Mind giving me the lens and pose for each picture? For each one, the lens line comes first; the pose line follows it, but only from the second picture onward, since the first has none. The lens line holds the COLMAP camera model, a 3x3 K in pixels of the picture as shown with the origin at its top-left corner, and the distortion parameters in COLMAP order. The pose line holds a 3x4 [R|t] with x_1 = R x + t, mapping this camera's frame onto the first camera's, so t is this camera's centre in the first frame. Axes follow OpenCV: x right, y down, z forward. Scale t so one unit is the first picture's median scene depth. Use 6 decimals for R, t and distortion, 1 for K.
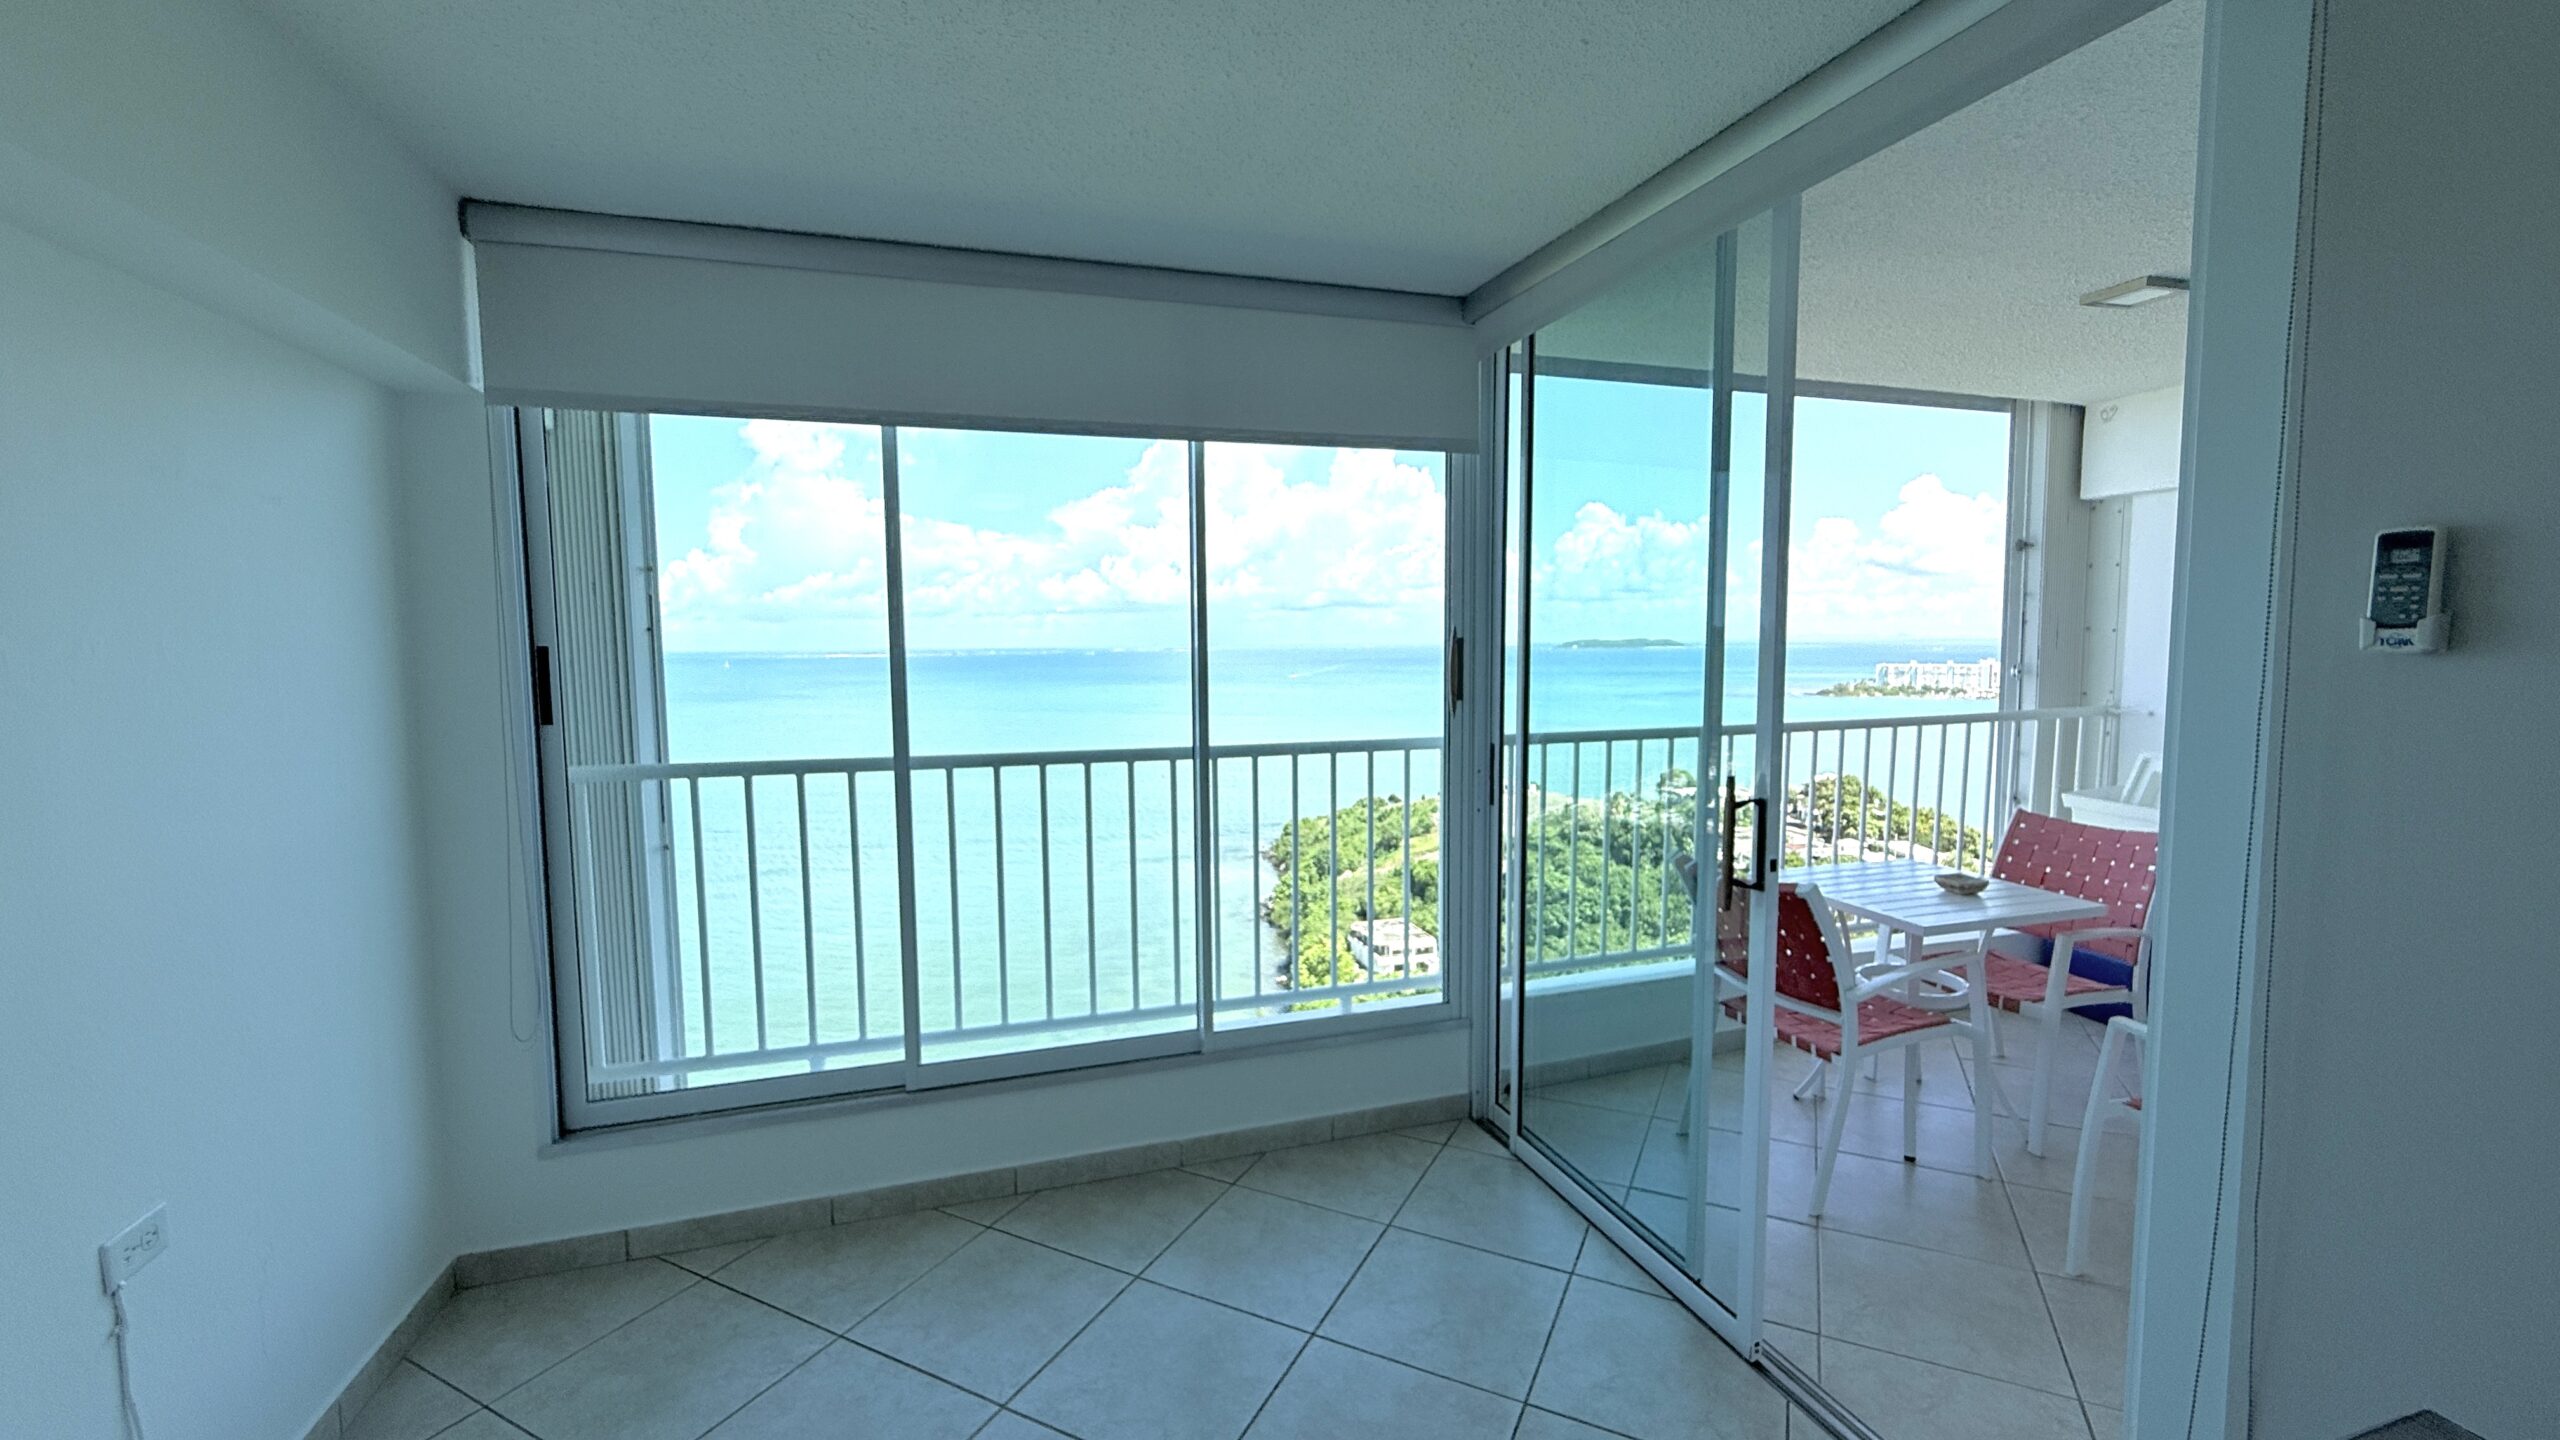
lens RADIAL K [[1012.0, 0, 1282.6], [0, 1012.0, 735.6], [0, 0, 1]] dist [0.002193, -0.000887]
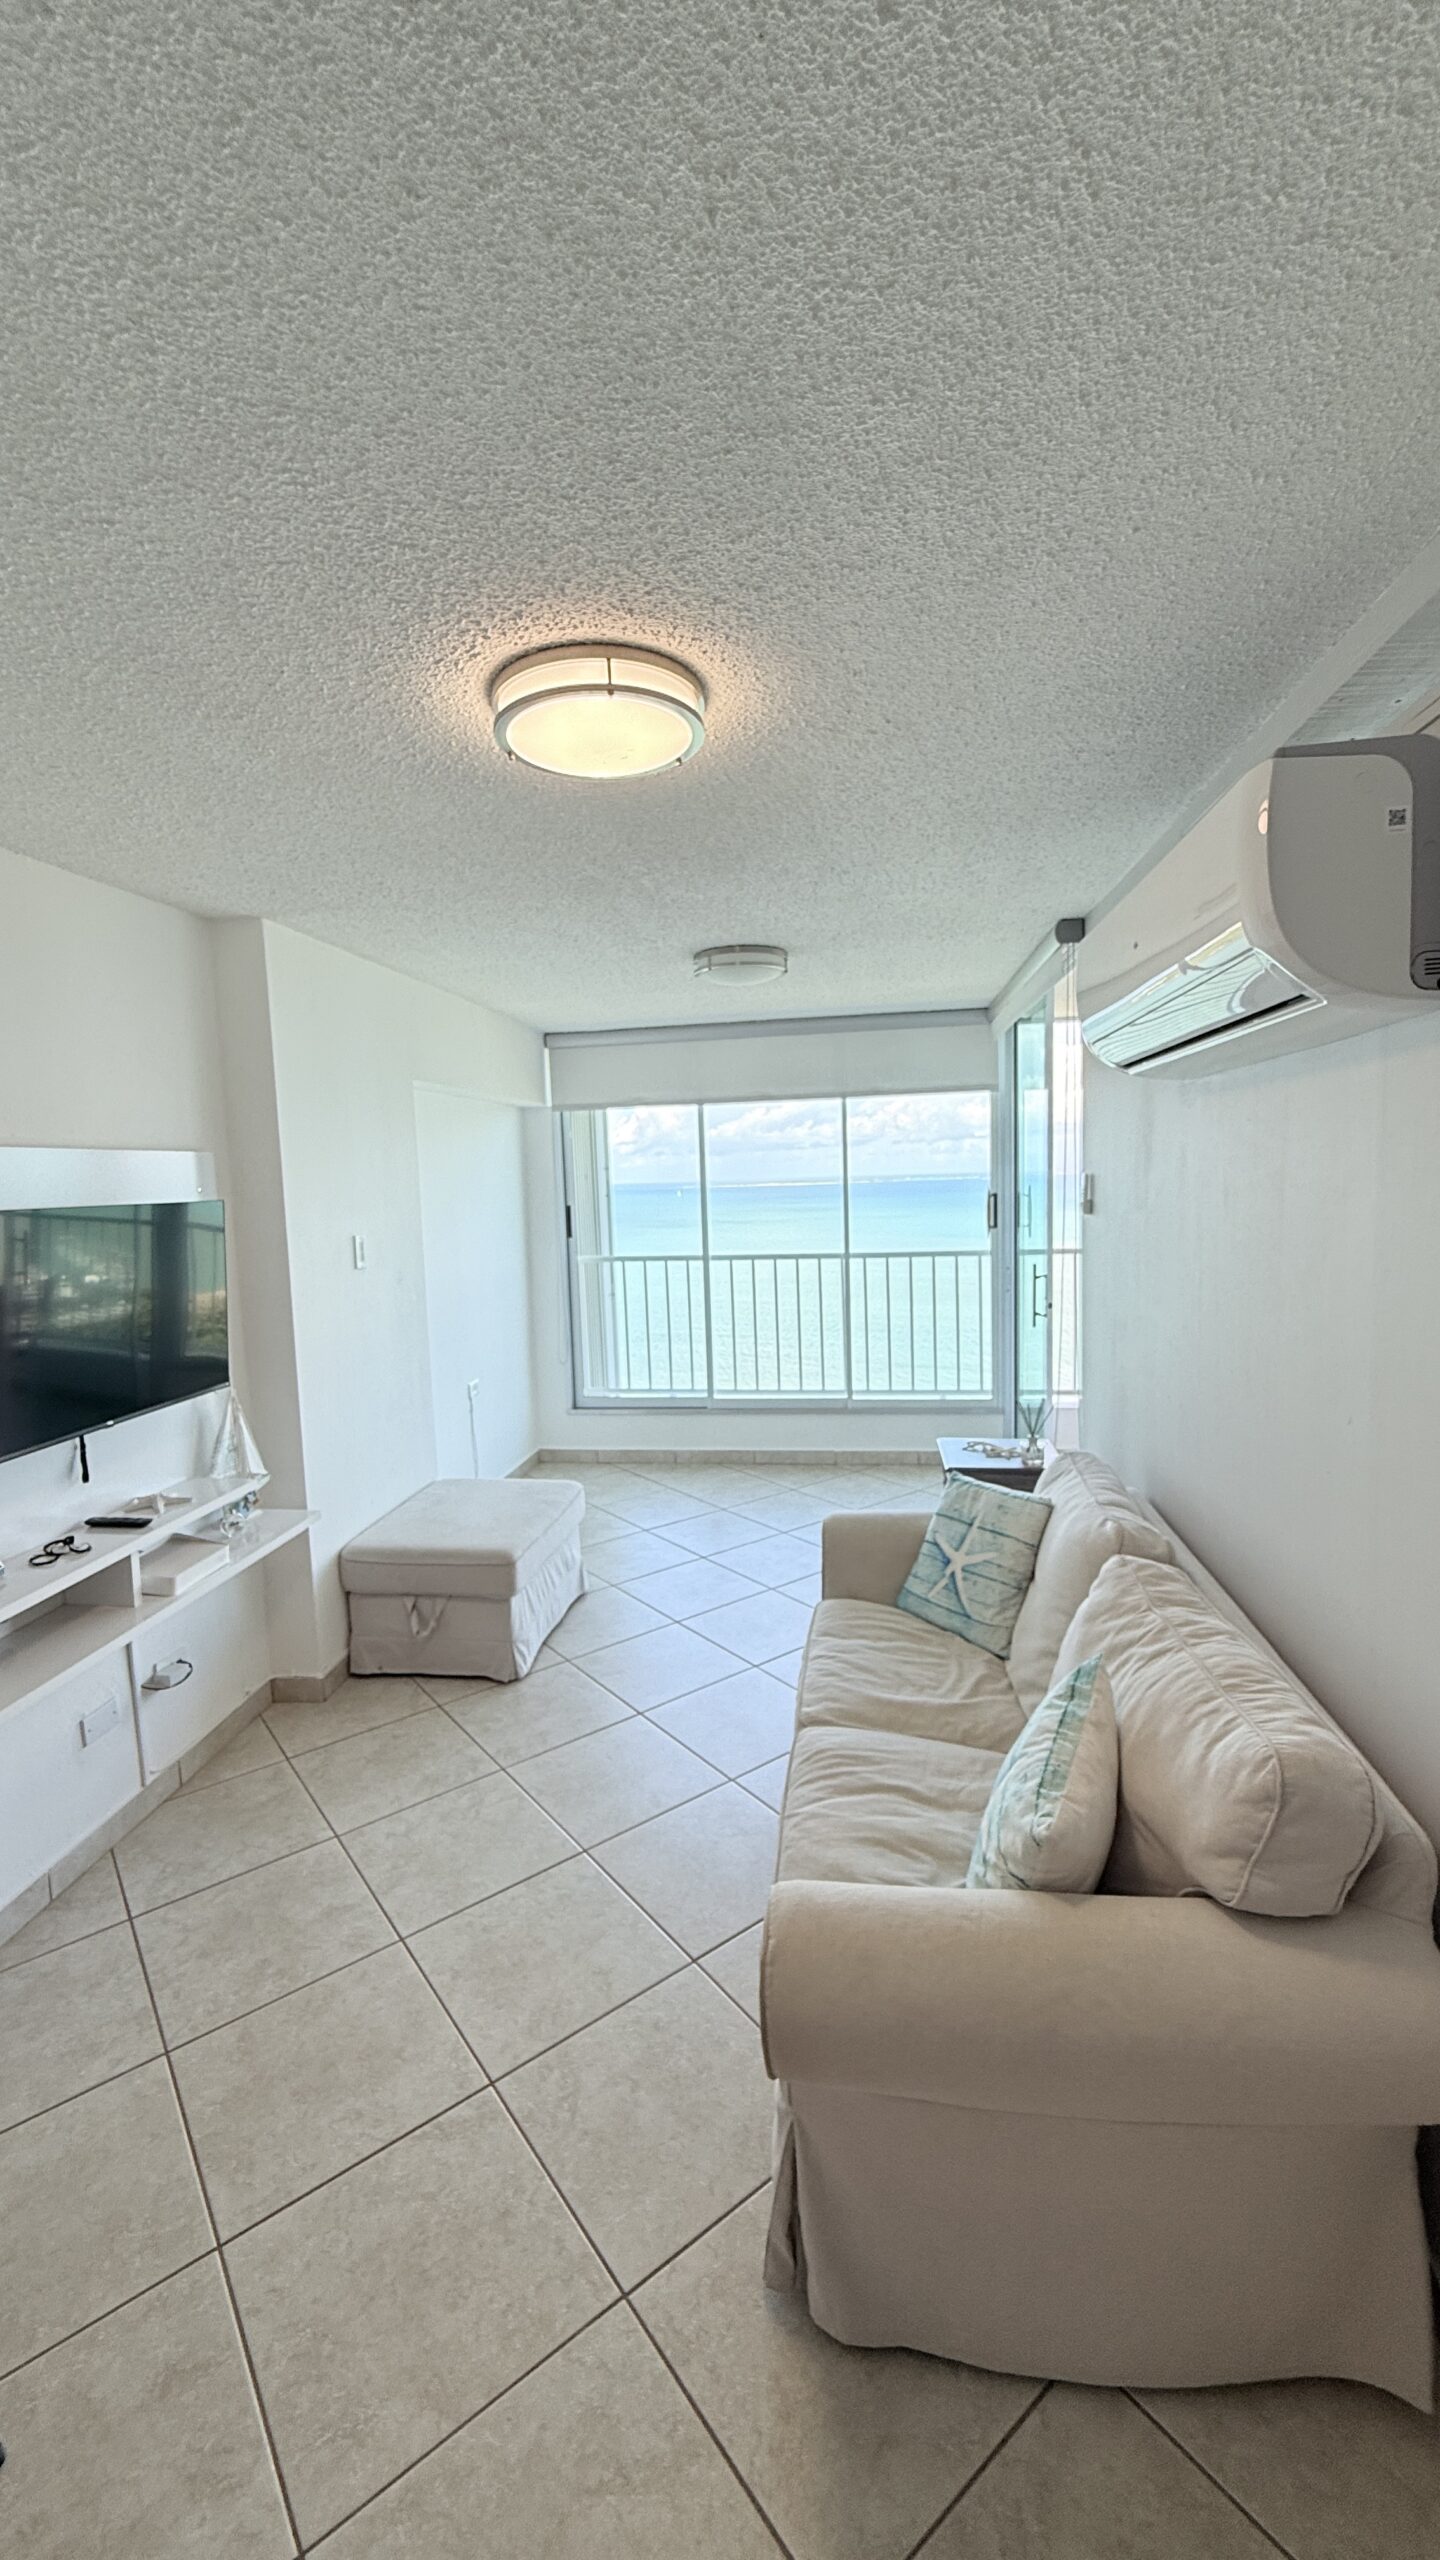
lens RADIAL K [[1012.0, 0, 729.0], [0, 1012.0, 1302.9], [0, 0, 1]] dist [0.002193, -0.000887]
pose [[0.900689, 0.033349, -0.433183, 0.243063], [-0.013386, 0.998706, 0.049053, 0.007733], [0.434258, -0.038382, 0.899970, -0.369937]]
